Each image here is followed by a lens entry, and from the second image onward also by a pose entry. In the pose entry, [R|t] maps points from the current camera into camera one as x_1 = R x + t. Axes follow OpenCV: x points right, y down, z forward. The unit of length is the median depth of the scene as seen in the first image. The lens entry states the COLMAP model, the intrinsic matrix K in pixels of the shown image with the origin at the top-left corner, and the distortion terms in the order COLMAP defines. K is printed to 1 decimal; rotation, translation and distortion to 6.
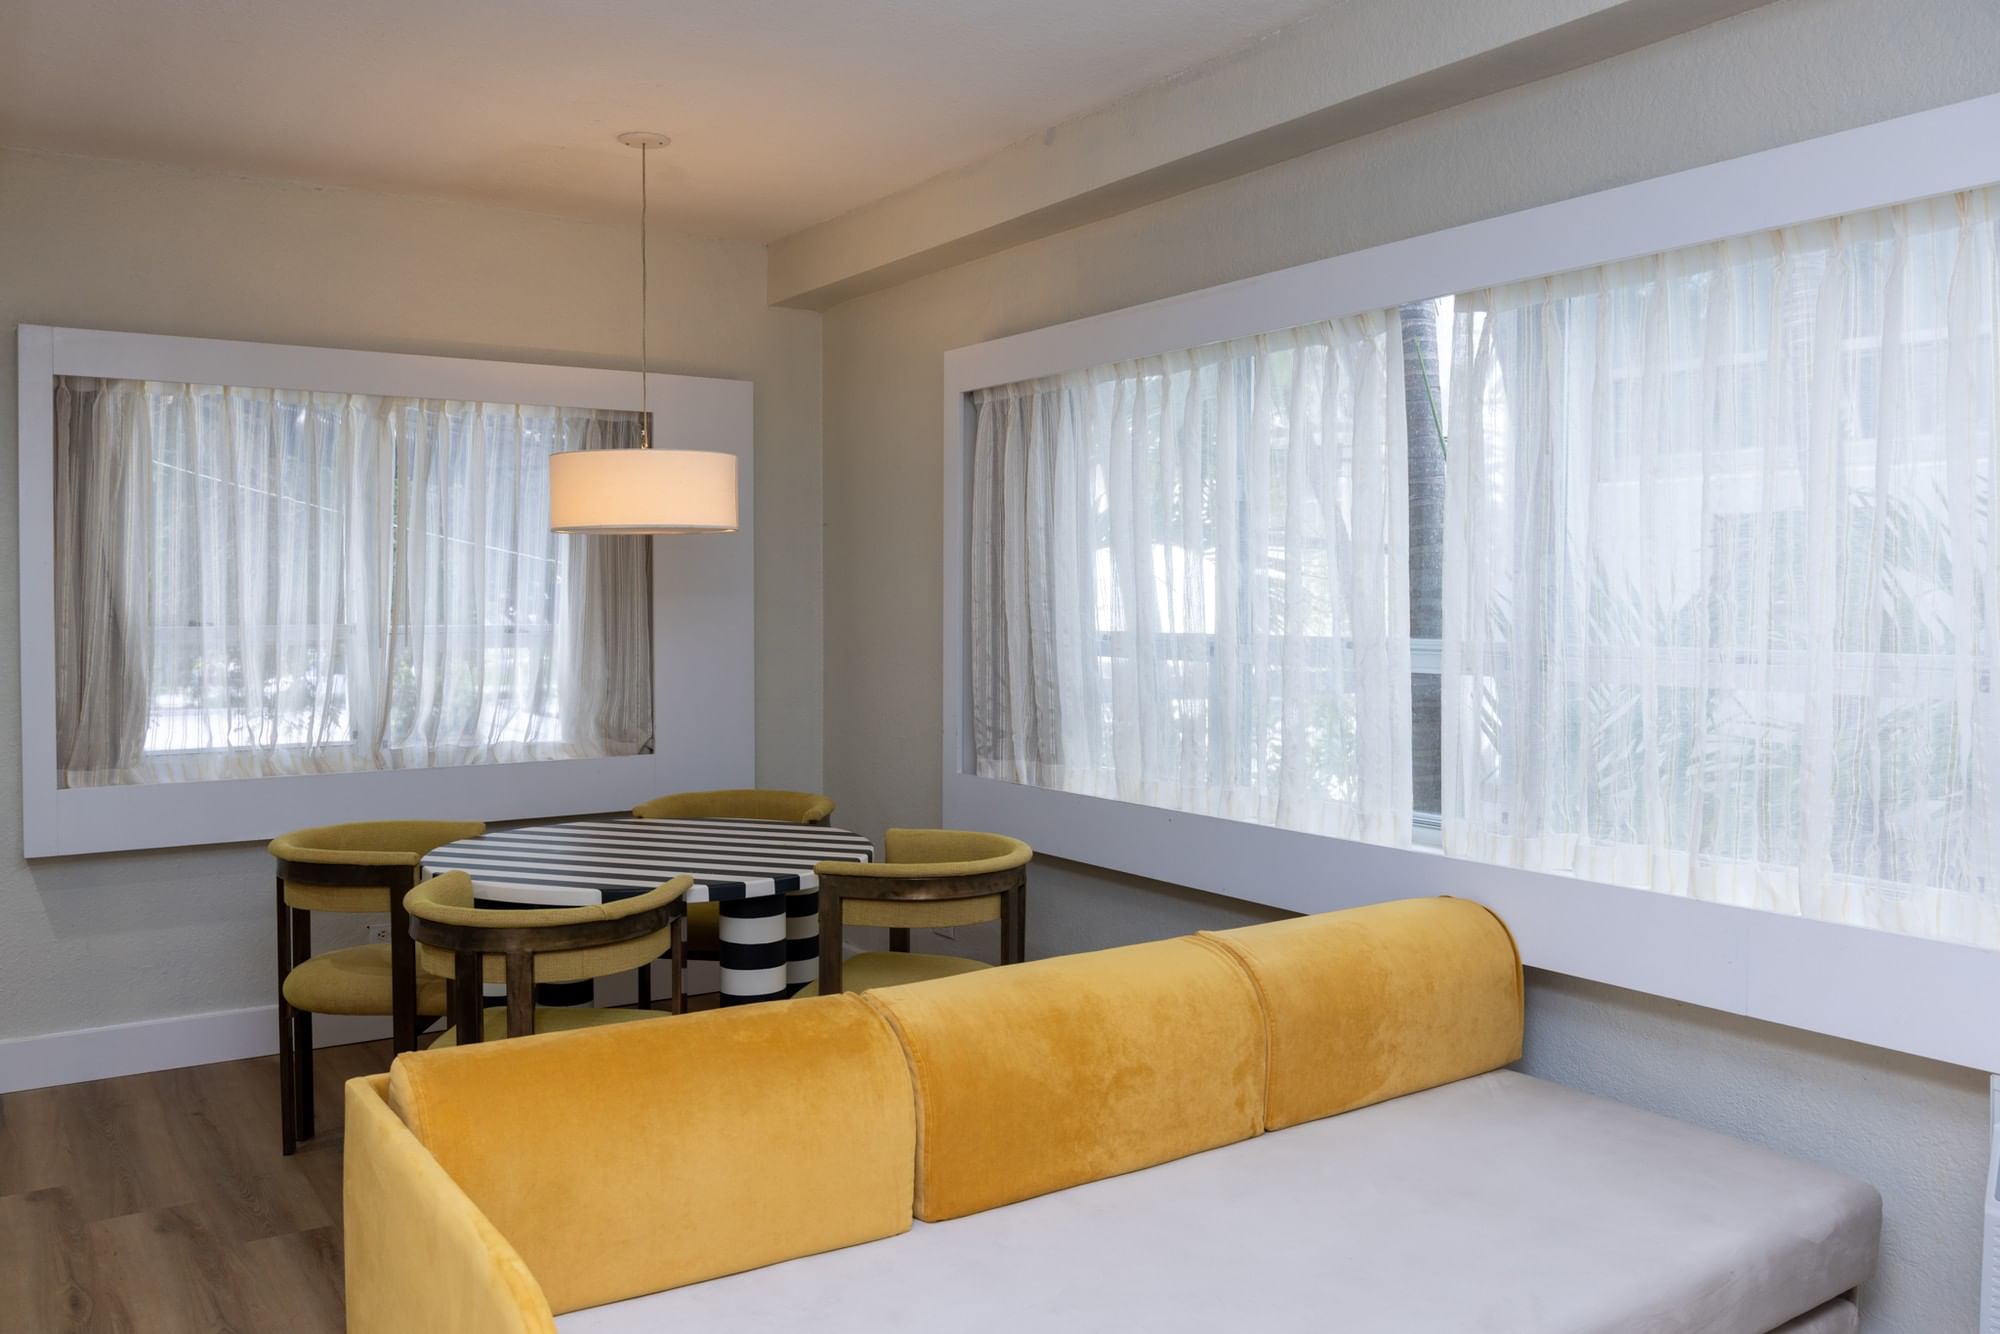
lens RADIAL K [[1598.7, 0, 1000.0], [0, 1598.7, 667.0], [0, 0, 1]] dist [-0.004540, -0.005360]
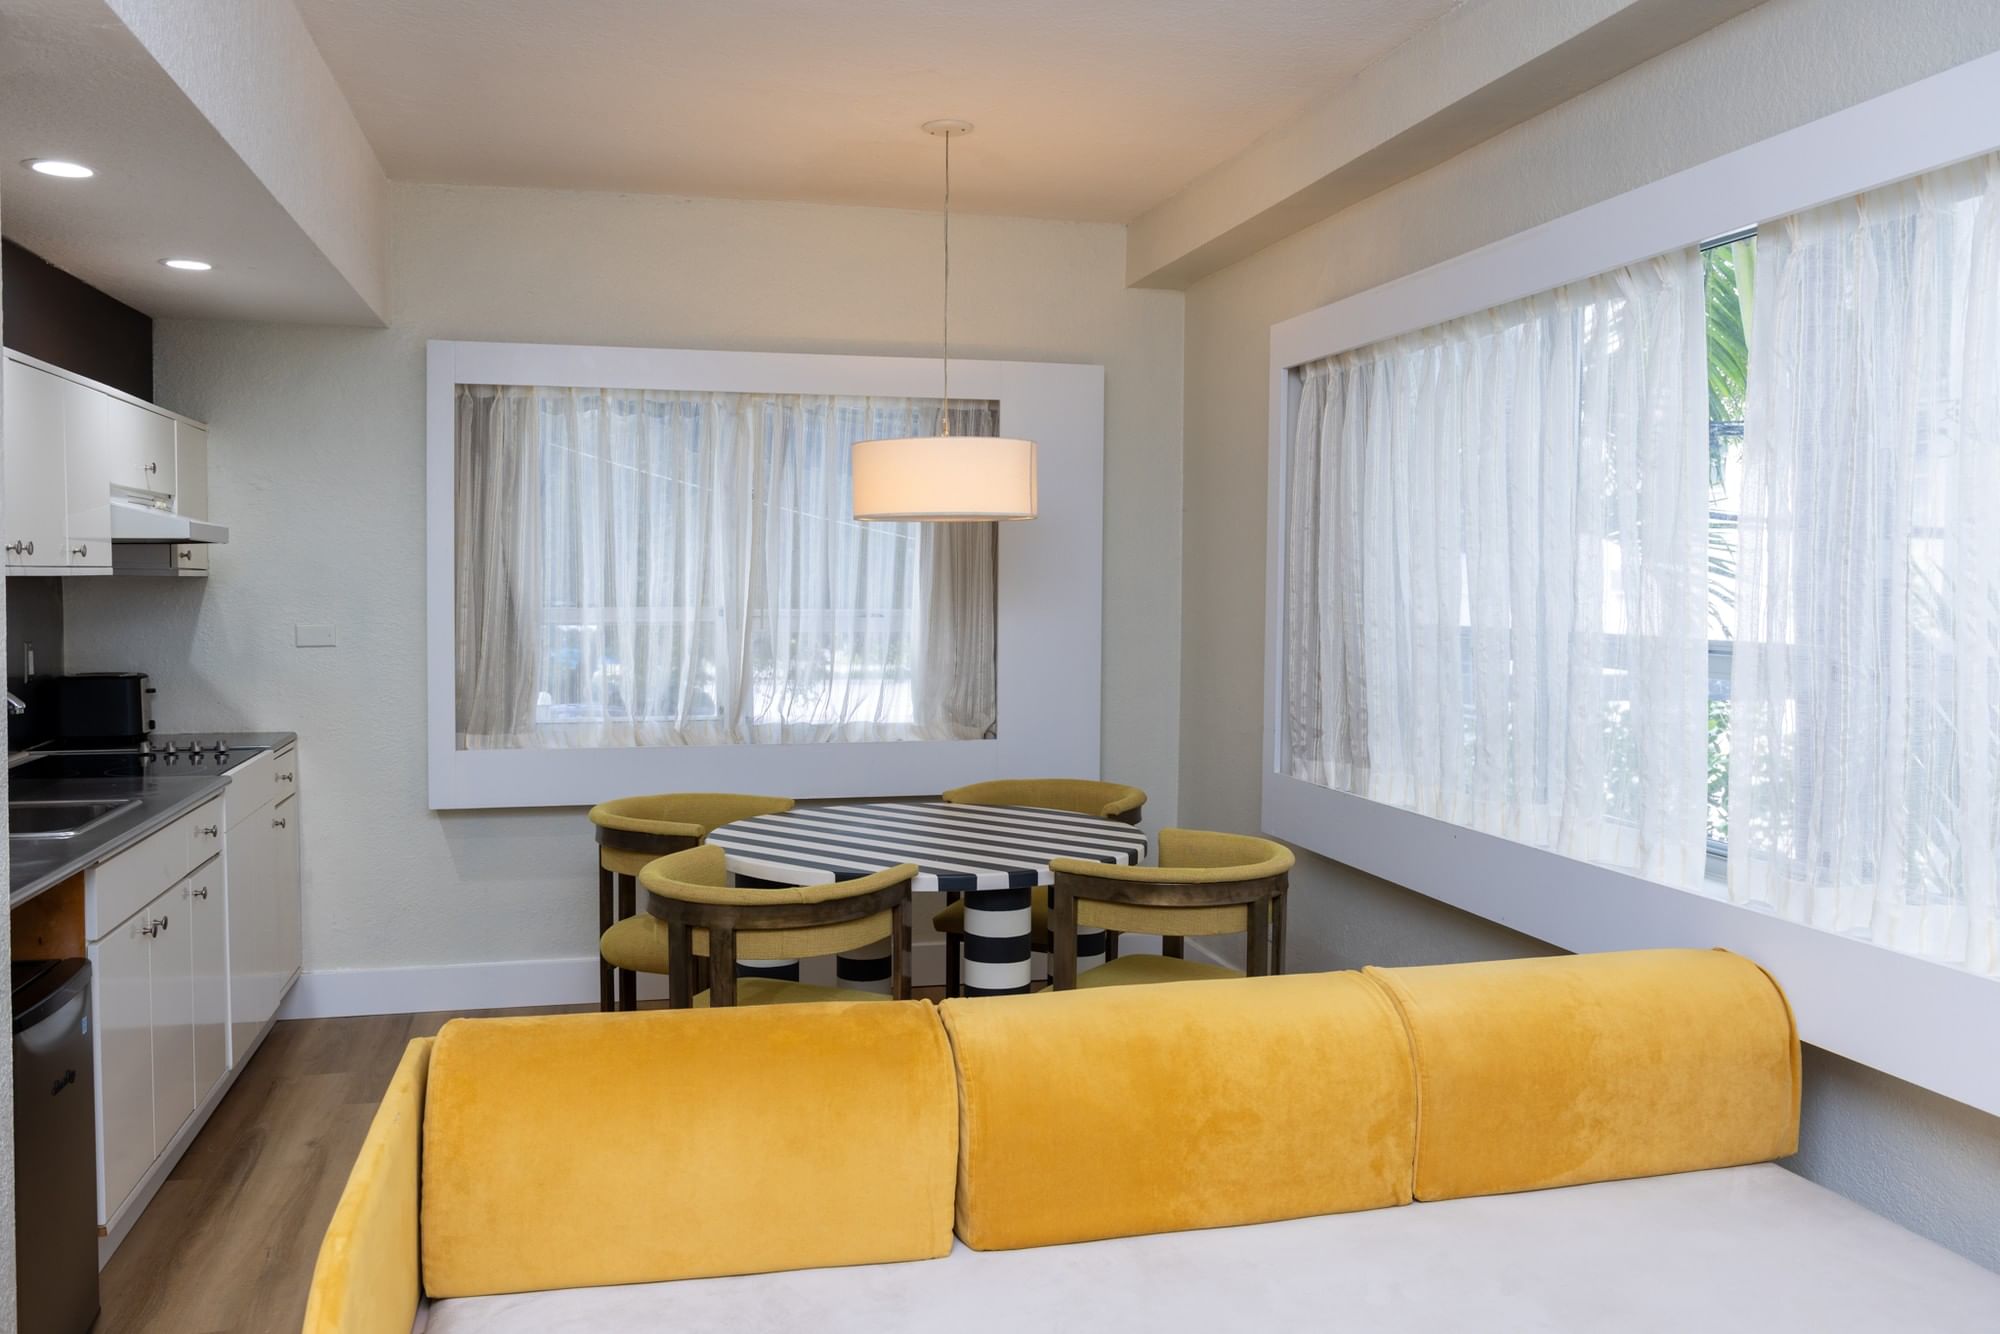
lens RADIAL K [[1598.7, 0, 1000.0], [0, 1598.7, 667.0], [0, 0, 1]] dist [-0.004540, -0.005360]
pose [[0.940086, 0.024410, -0.340062, 0.179128], [-0.020911, 0.999684, 0.013952, -0.007200], [0.340295, -0.006005, 0.940299, 0.074149]]
